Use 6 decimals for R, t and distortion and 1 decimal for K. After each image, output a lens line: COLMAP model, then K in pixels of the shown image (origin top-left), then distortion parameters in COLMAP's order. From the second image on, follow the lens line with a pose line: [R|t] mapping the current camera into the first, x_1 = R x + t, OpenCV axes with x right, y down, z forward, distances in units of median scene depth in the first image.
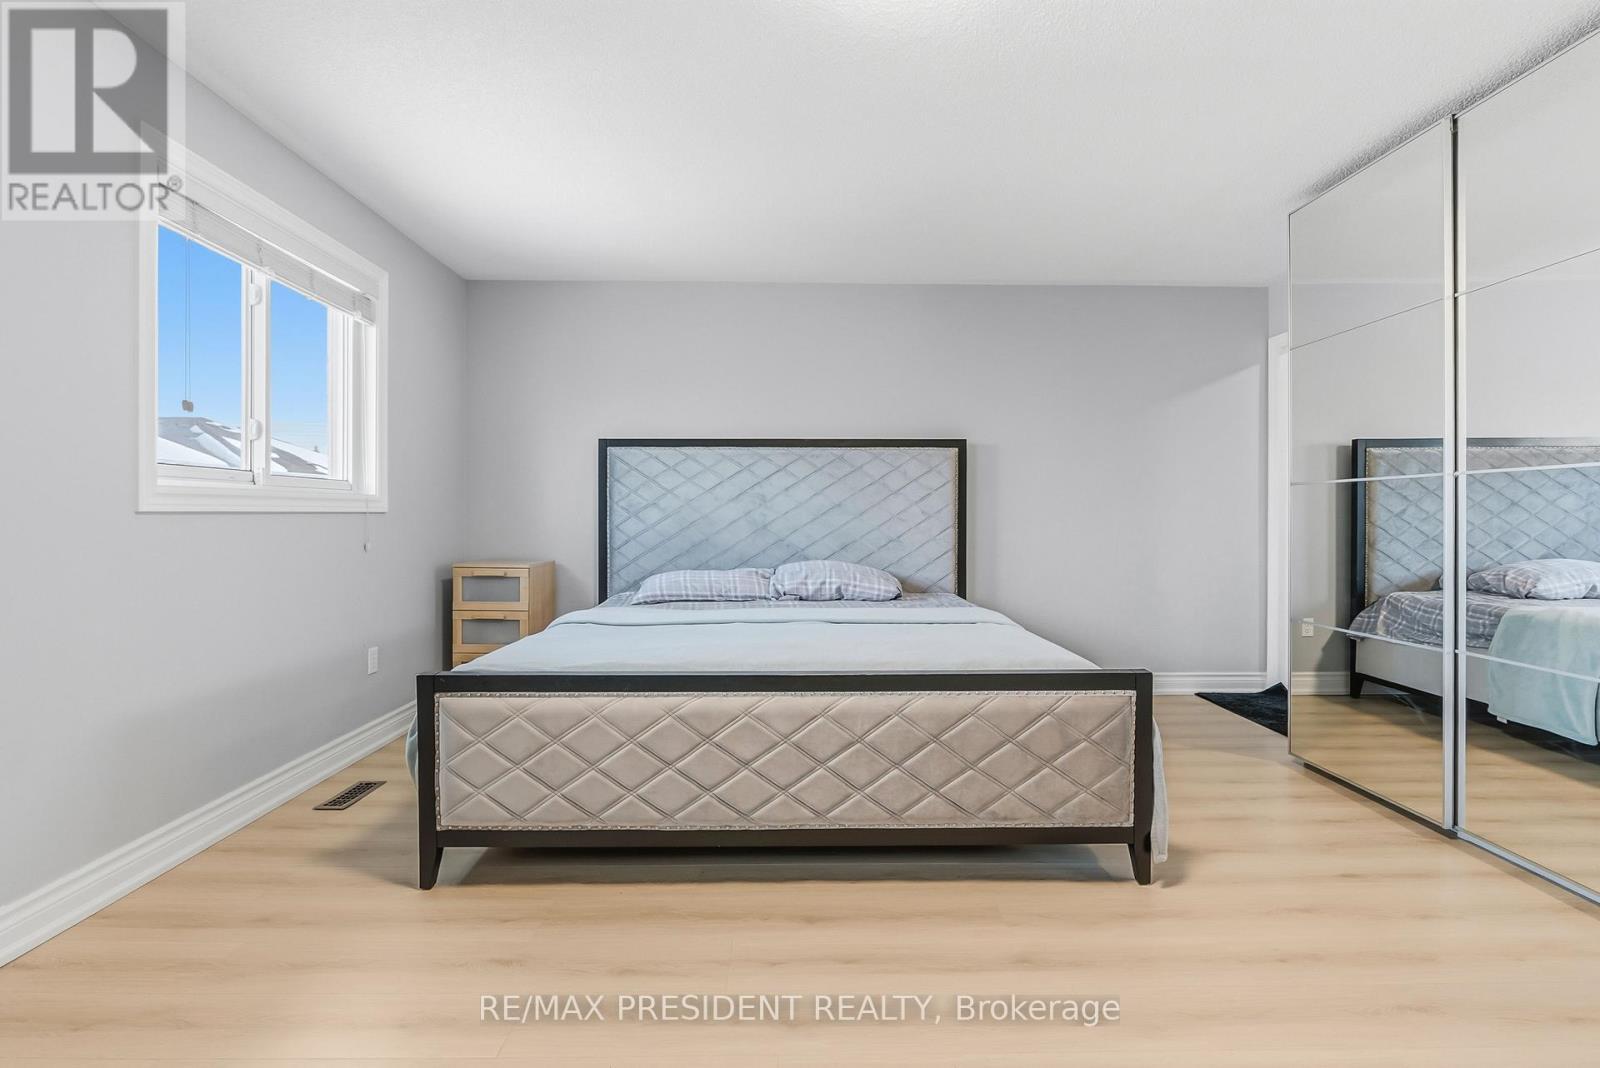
lens RADIAL K [[737.4, 0, 796.3], [0, 737.4, 529.0], [0, 0, 1]] dist [-0.003670, 0.000429]
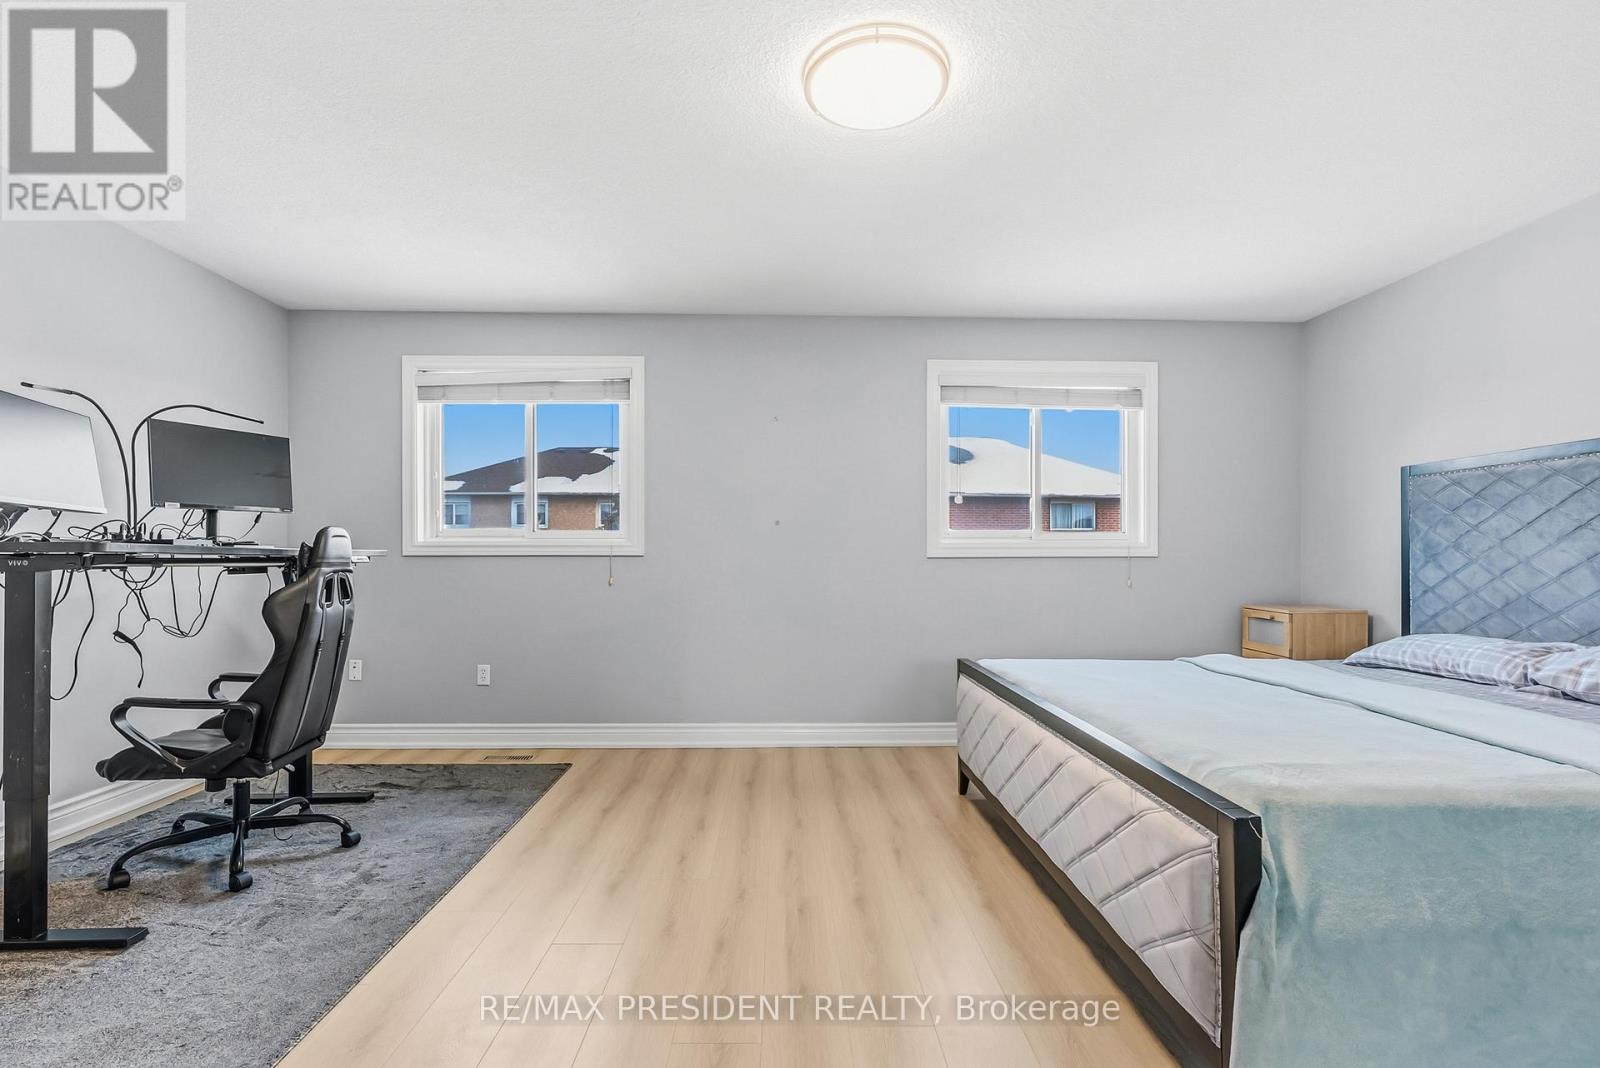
lens RADIAL K [[741.4, 0, 797.2], [0, 741.4, 538.8], [0, 0, 1]] dist [0.005178, 0.000497]
pose [[0.012512, -0.022319, -0.999673, 0.624272], [-0.023212, 0.999475, -0.022605, -0.007992], [0.999652, 0.023488, 0.011987, 0.346546]]
